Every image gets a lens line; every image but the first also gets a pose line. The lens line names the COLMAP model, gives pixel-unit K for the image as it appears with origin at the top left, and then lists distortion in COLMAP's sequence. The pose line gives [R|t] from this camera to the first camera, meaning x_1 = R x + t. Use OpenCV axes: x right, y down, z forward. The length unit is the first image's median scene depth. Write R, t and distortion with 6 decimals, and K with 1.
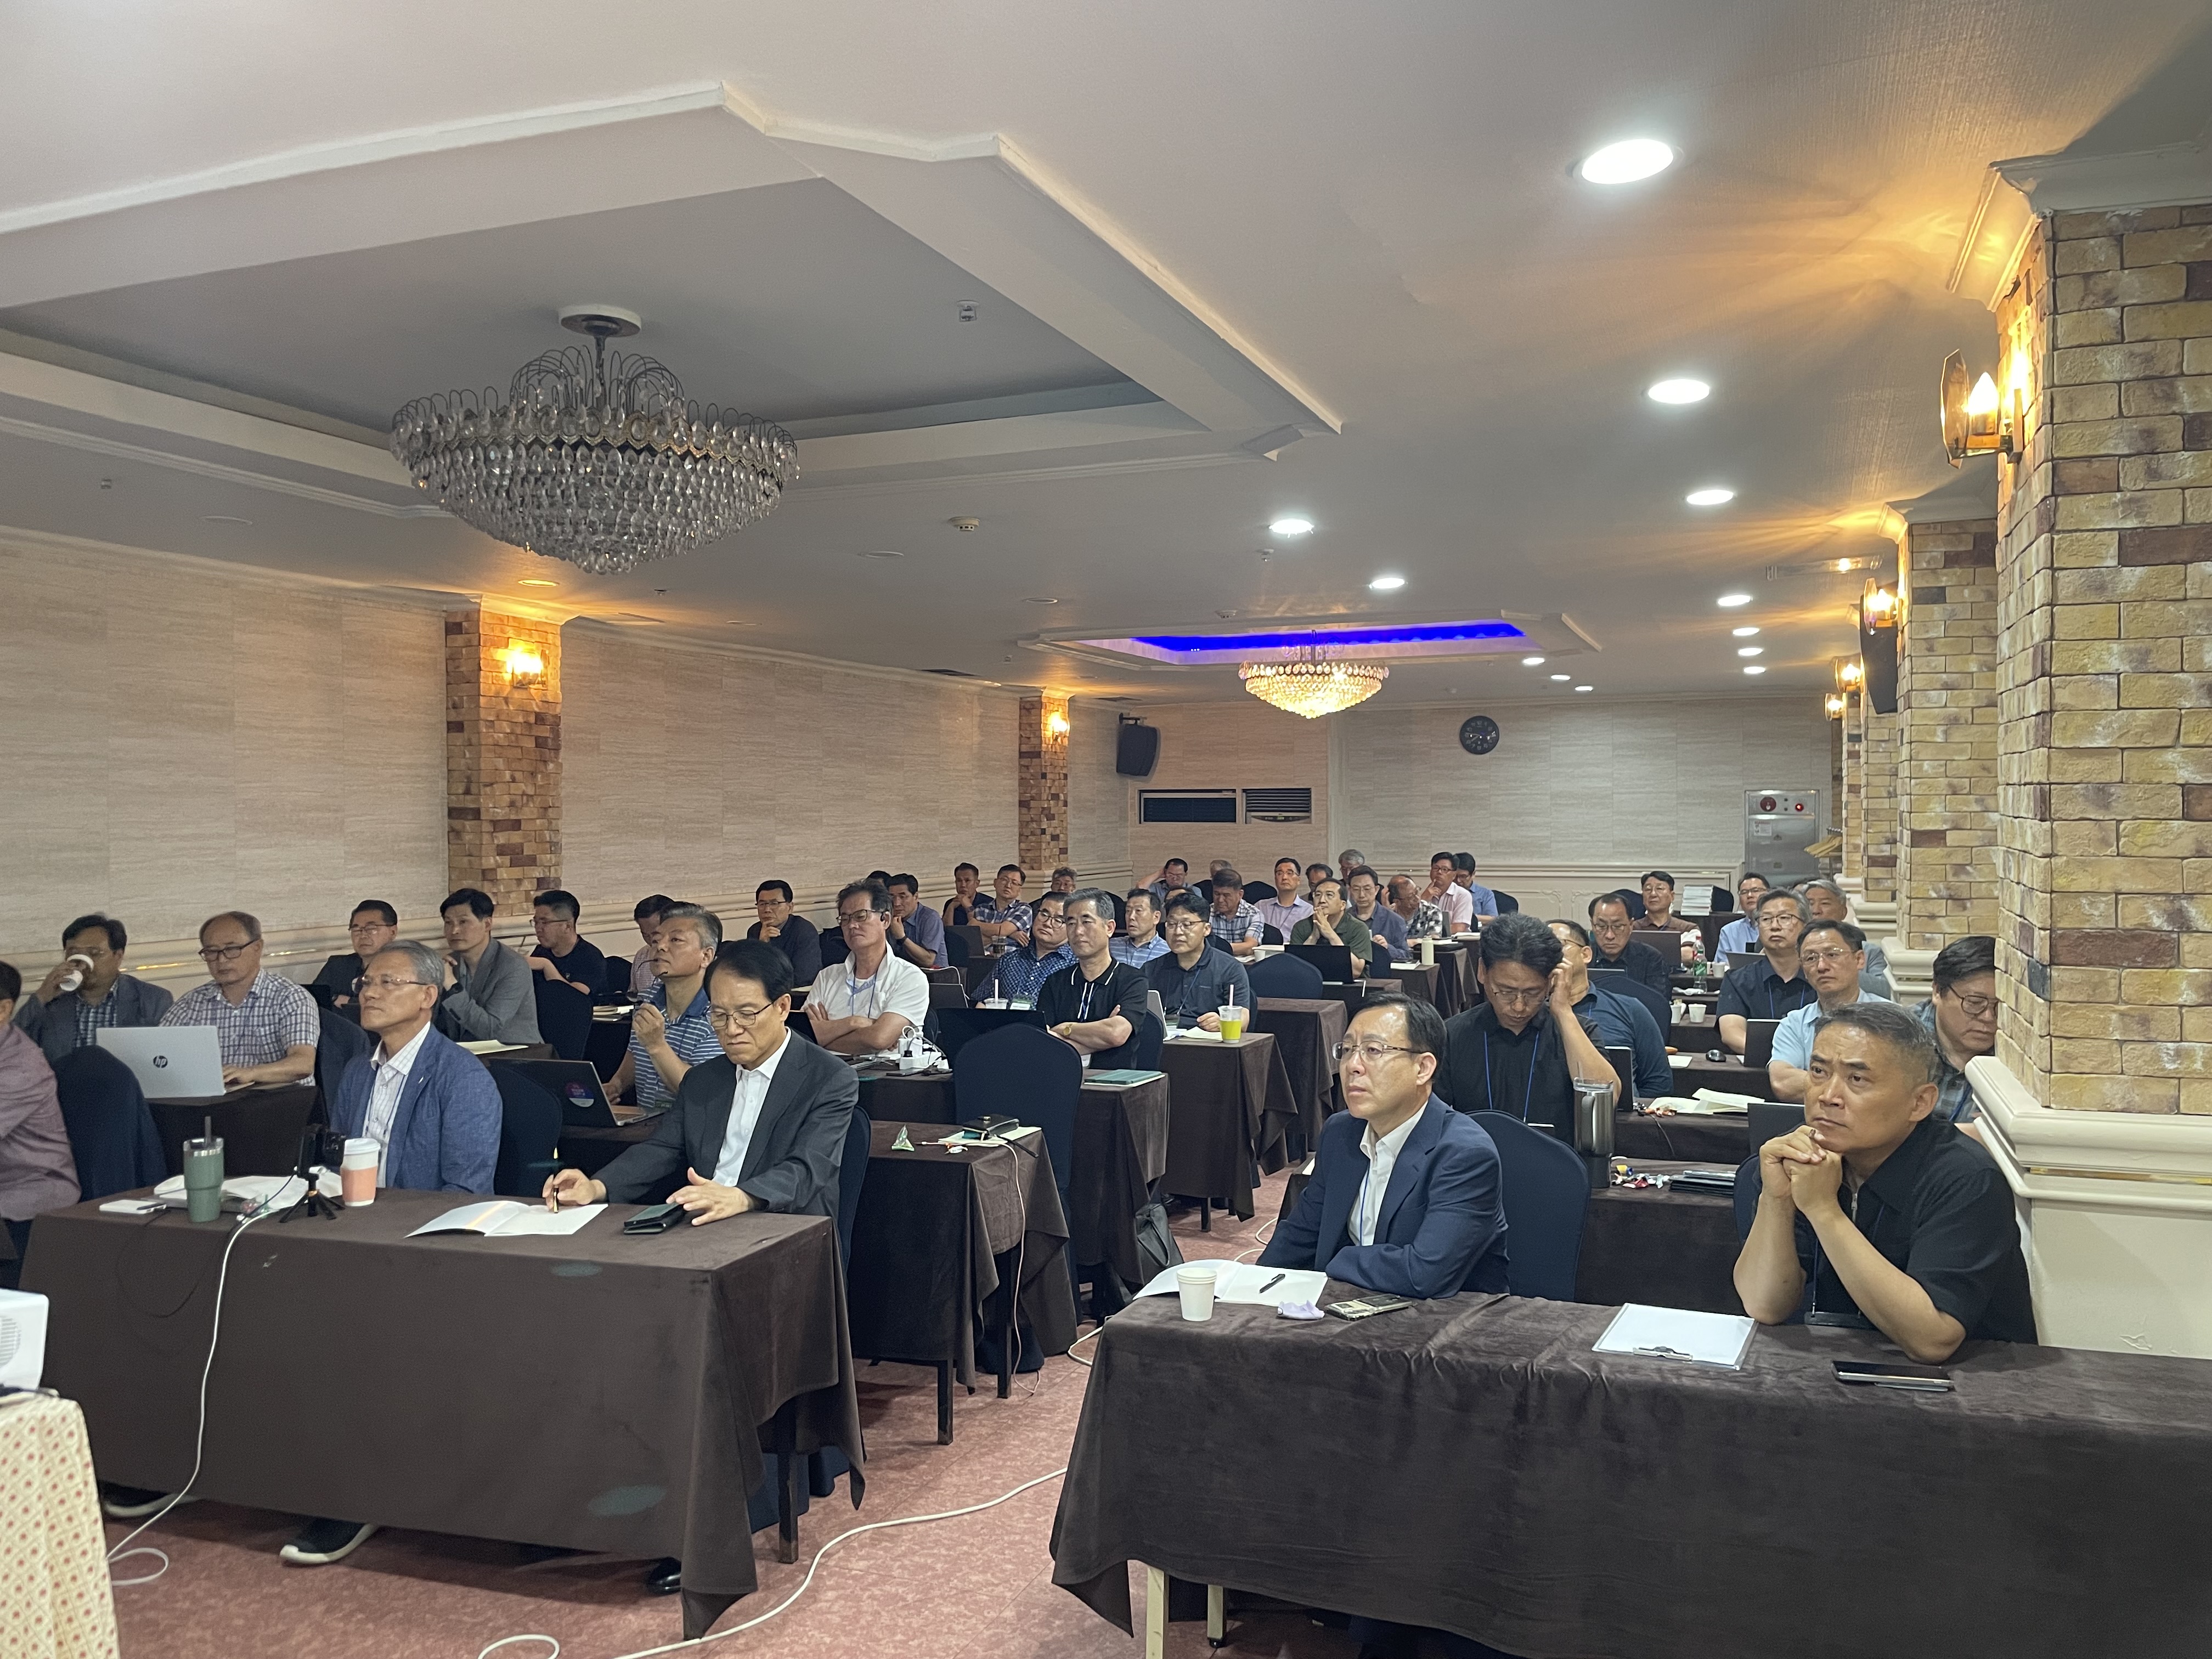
lens RADIAL K [[1672.0, 0, 1108.2], [0, 1672.0, 832.6], [0, 0, 1]] dist [0.067023, -0.067653]
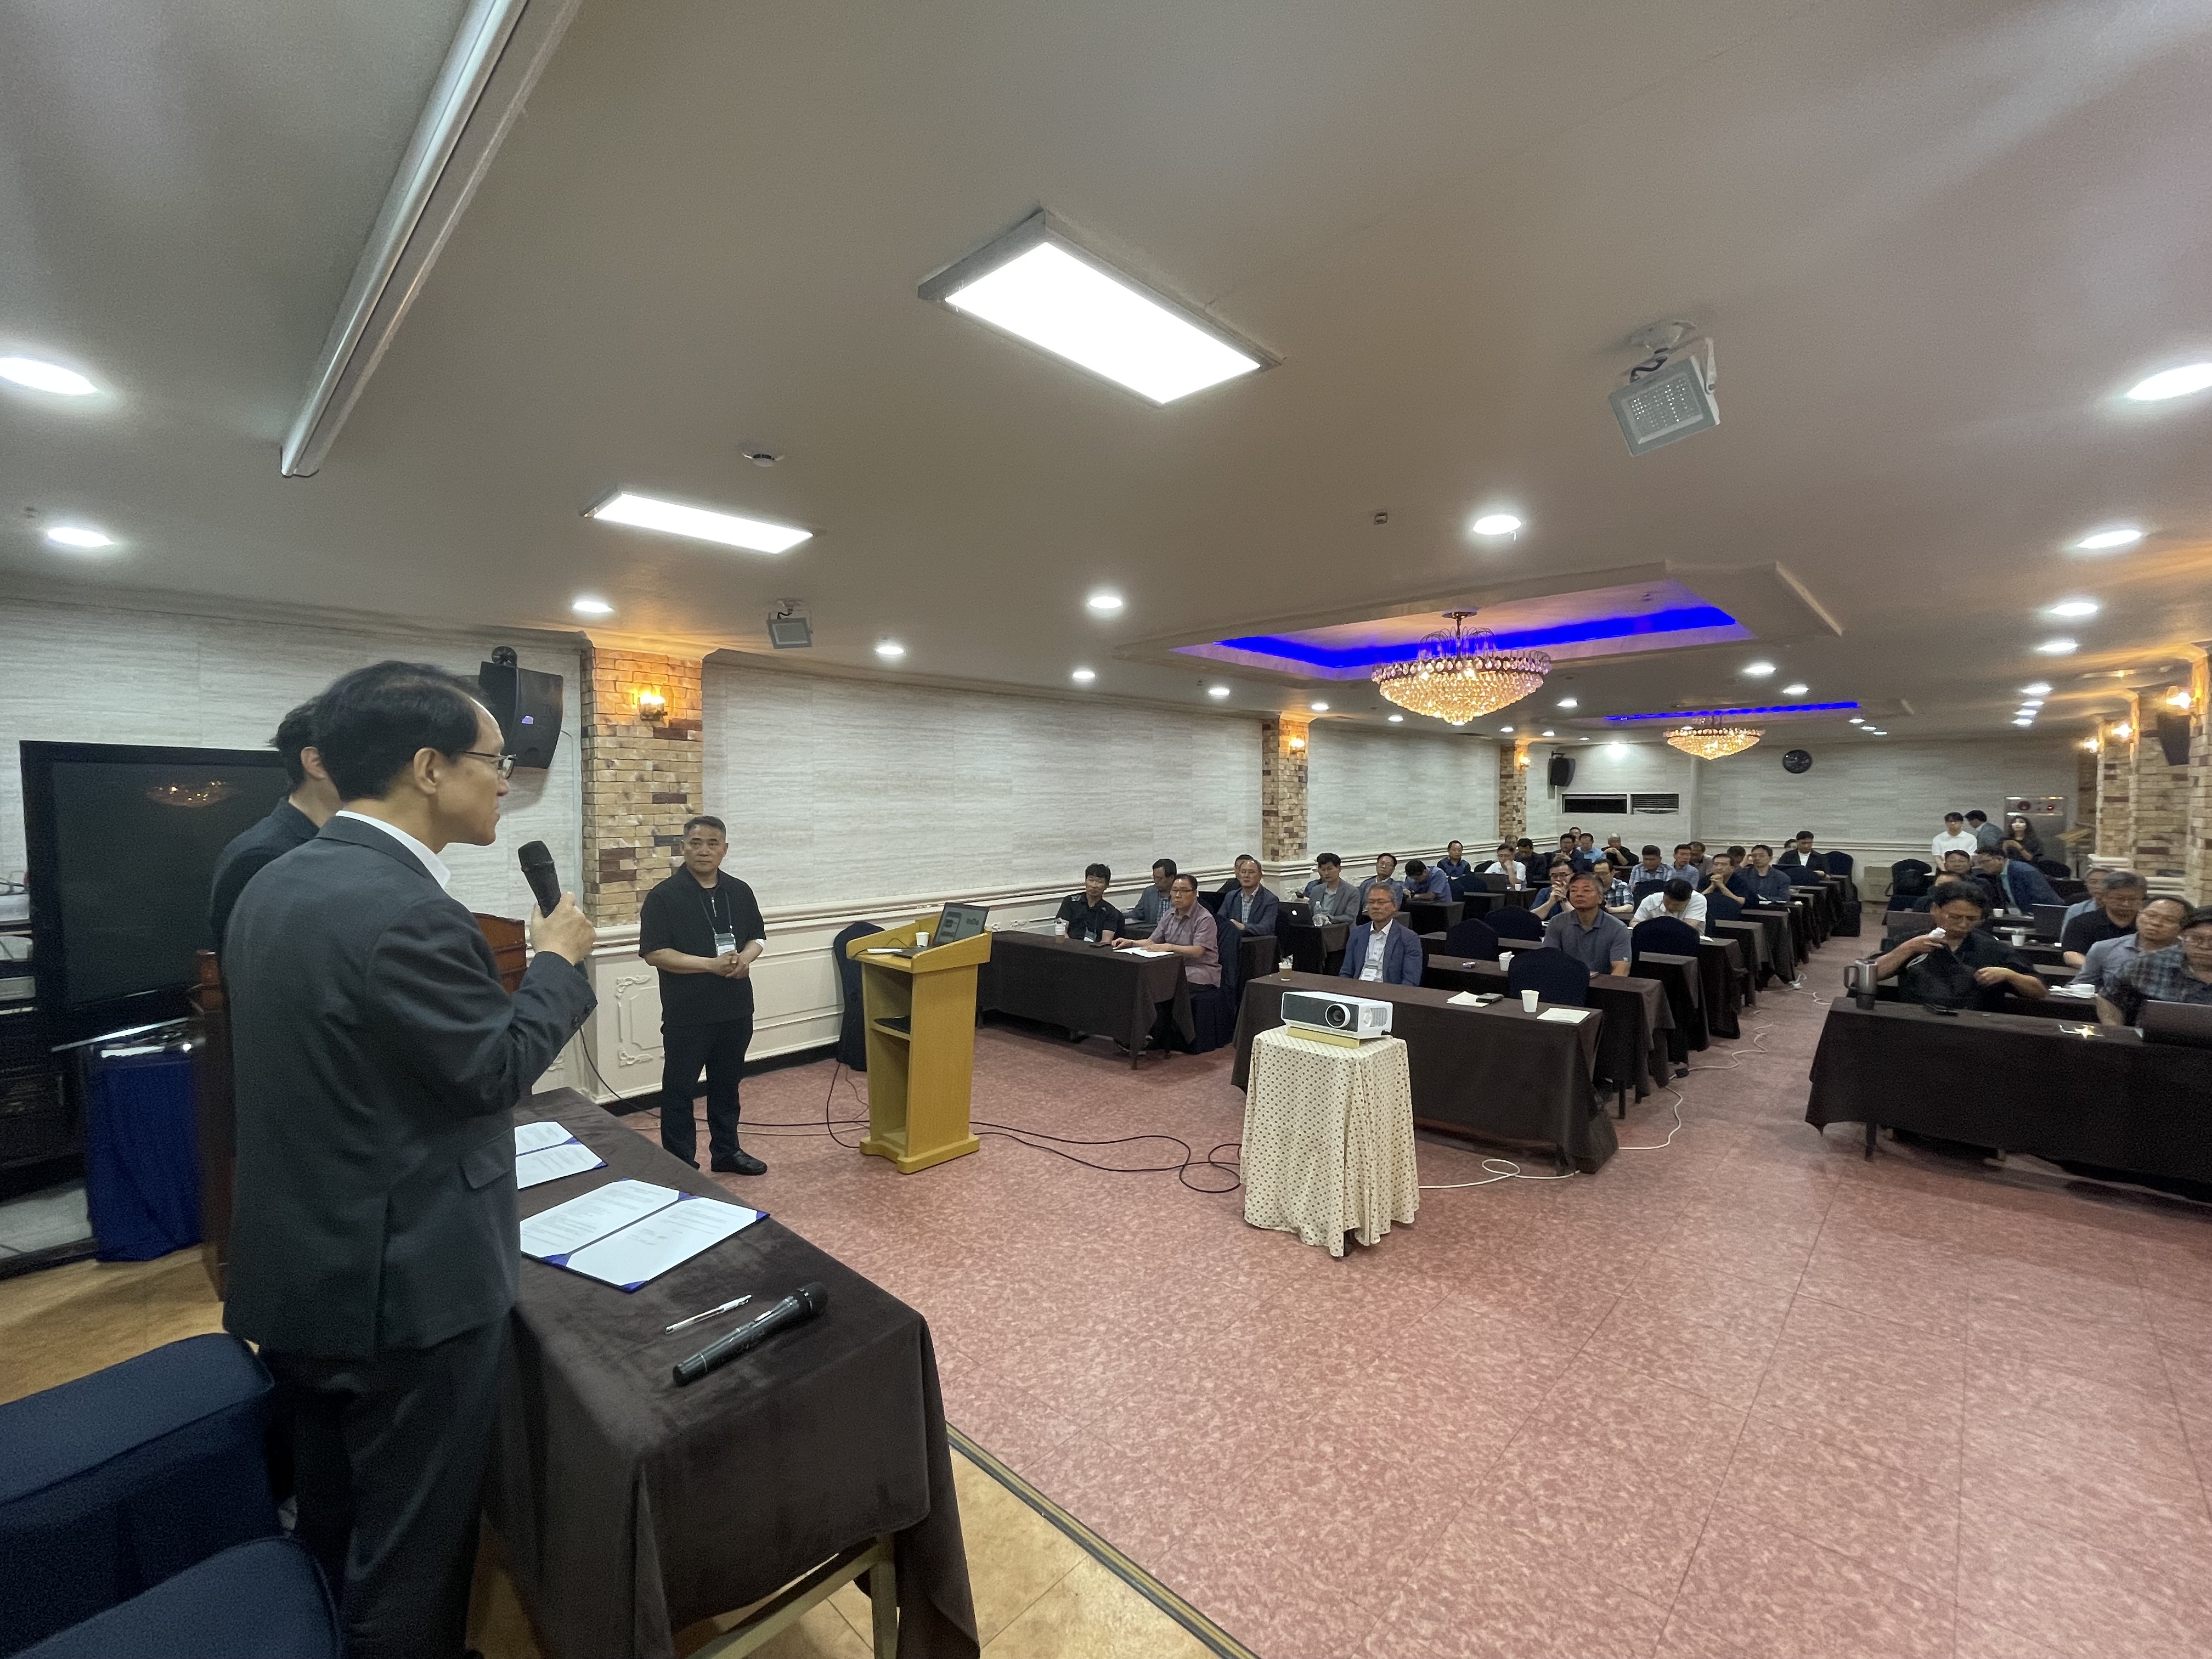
lens RADIAL K [[931.1, 0, 1098.4], [0, 931.1, 818.6], [0, 0, 1]] dist [-0.004556, -0.000398]
pose [[0.926932, 0.011301, -0.375059, -0.136865], [-0.007715, 0.999909, 0.011063, -0.015473], [0.375150, -0.007362, 0.926935, -0.177552]]
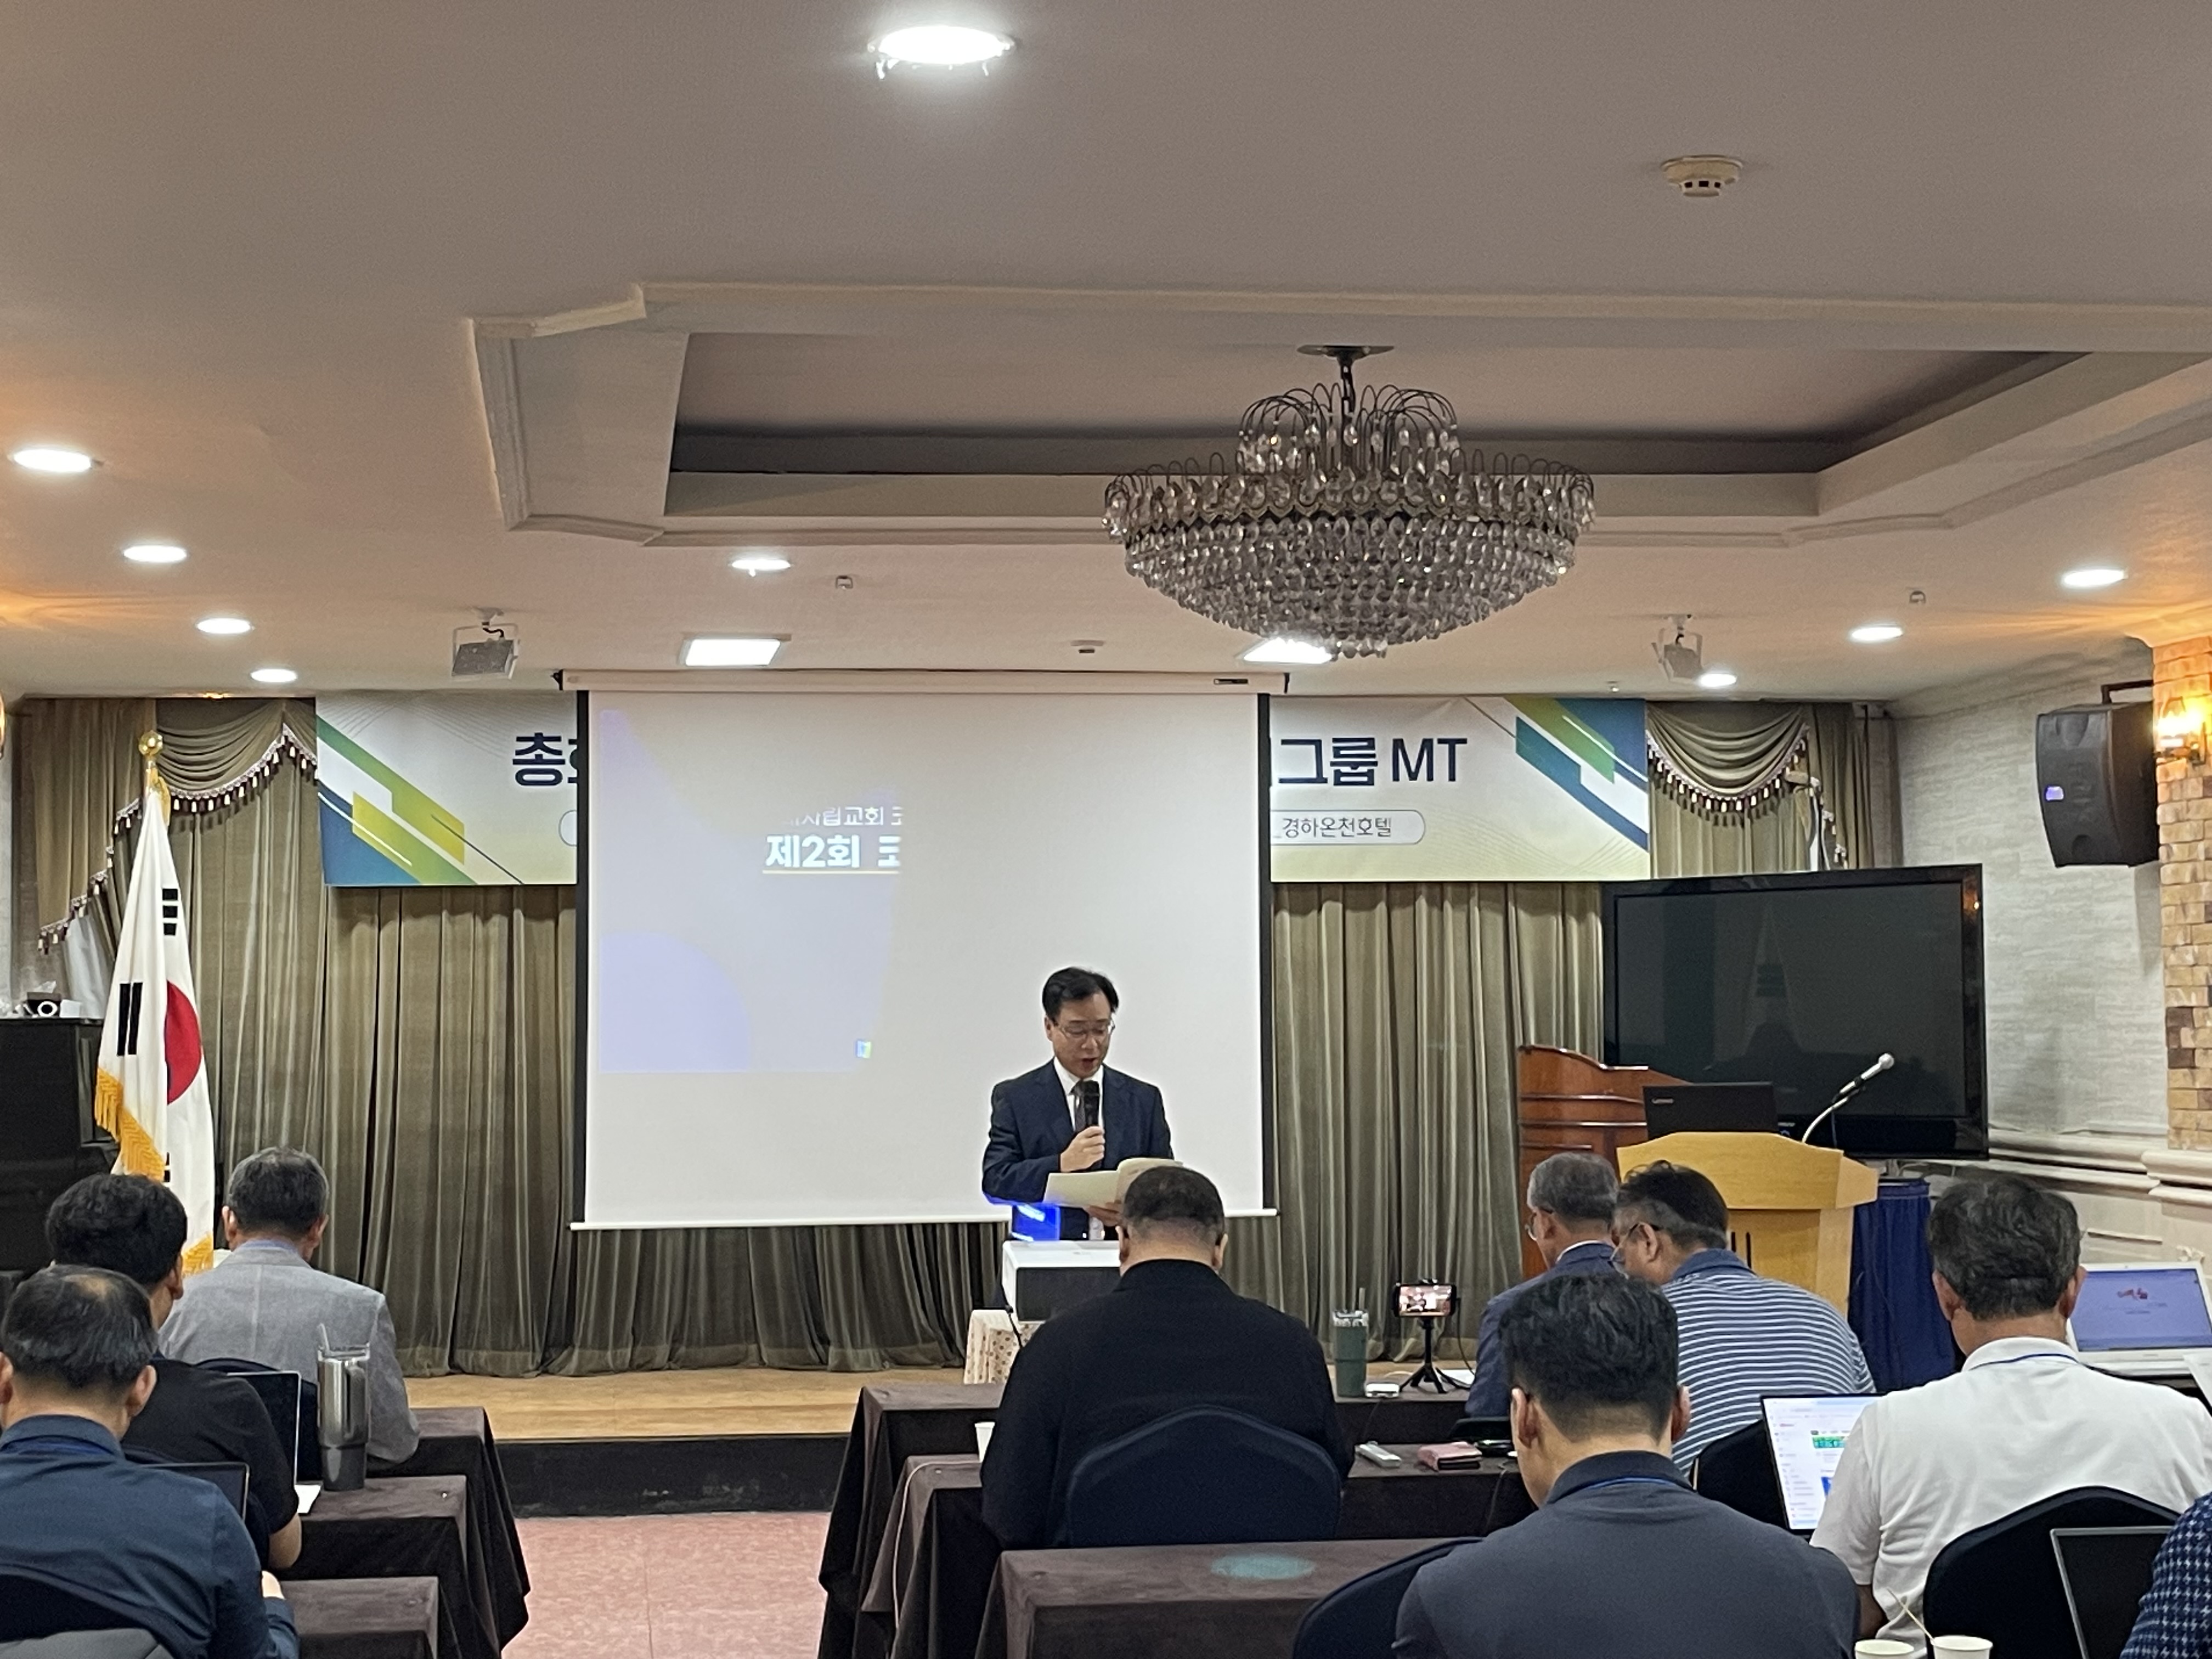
lens RADIAL K [[3499.5, 0, 1102.3], [0, 3499.5, 814.8], [0, 0, 1]] dist [0.112751, 0.000000]
pose [[-0.867616, -0.004379, -0.497216, 0.298122], [0.016111, 0.999189, -0.036913, -0.014817], [0.496974, -0.040036, -0.866841, 1.155553]]
